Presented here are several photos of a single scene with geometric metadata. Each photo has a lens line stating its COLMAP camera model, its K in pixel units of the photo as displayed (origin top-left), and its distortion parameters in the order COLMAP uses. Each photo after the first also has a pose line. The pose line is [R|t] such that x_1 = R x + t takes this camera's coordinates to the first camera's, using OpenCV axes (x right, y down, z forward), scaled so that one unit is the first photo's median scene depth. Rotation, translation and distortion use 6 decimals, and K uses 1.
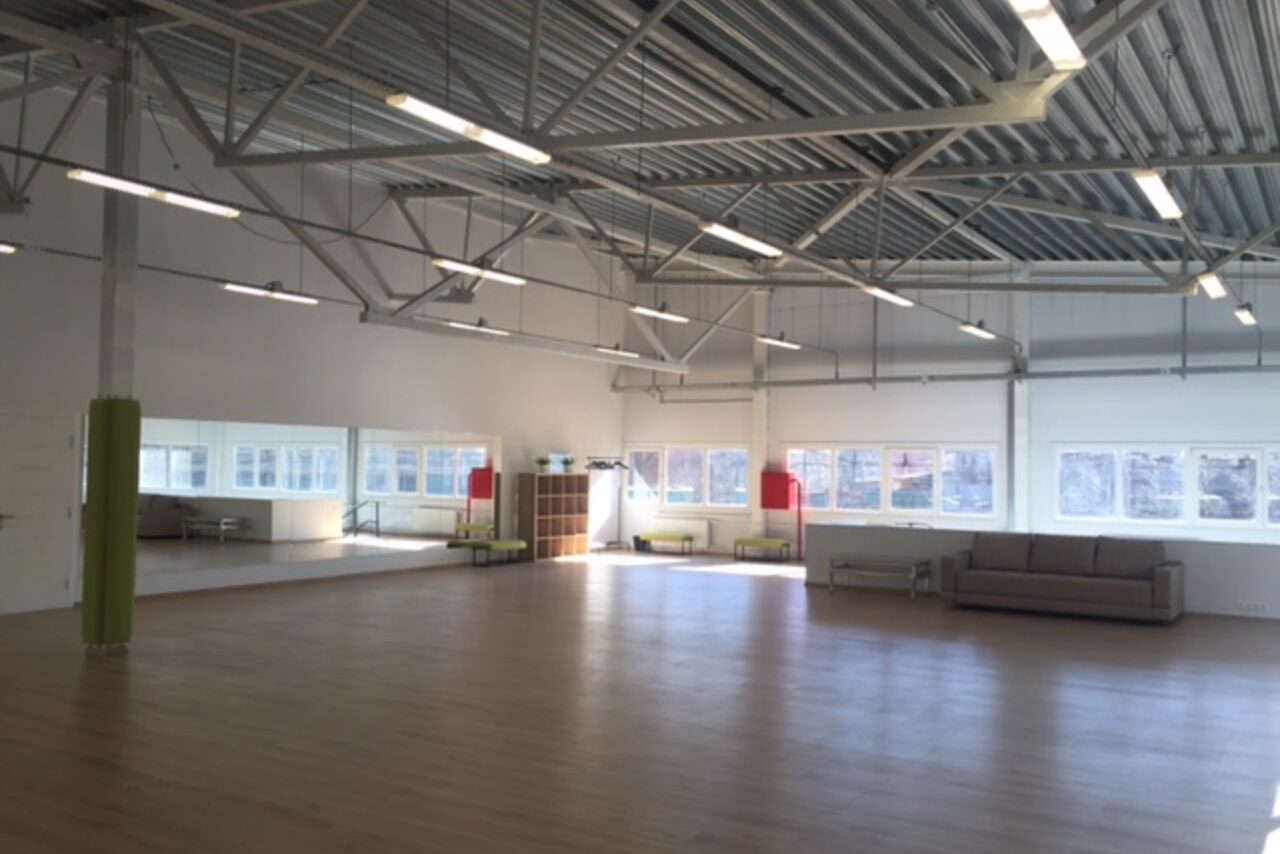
lens RADIAL K [[1080.2, 0, 640.0], [0, 1080.2, 427.0], [0, 0, 1]] dist [0.004002, 0.001155]
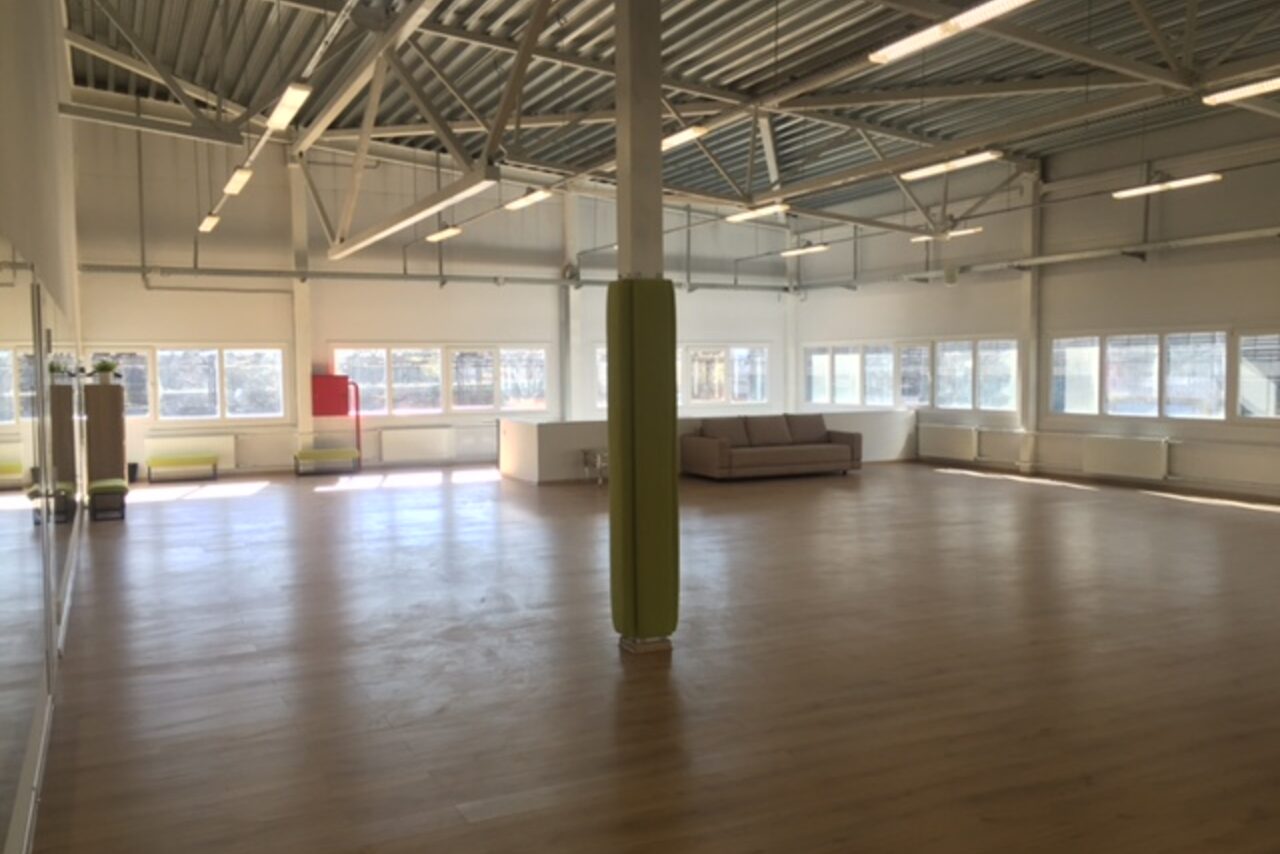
lens RADIAL K [[1080.2, 0, 640.0], [0, 1080.2, 427.0], [0, 0, 1]] dist [0.004002, 0.001155]
pose [[0.504782, -0.068022, 0.860563, -0.521551], [-0.013914, 0.996120, 0.086899, 0.003491], [-0.863135, -0.055839, 0.501876, 0.329379]]
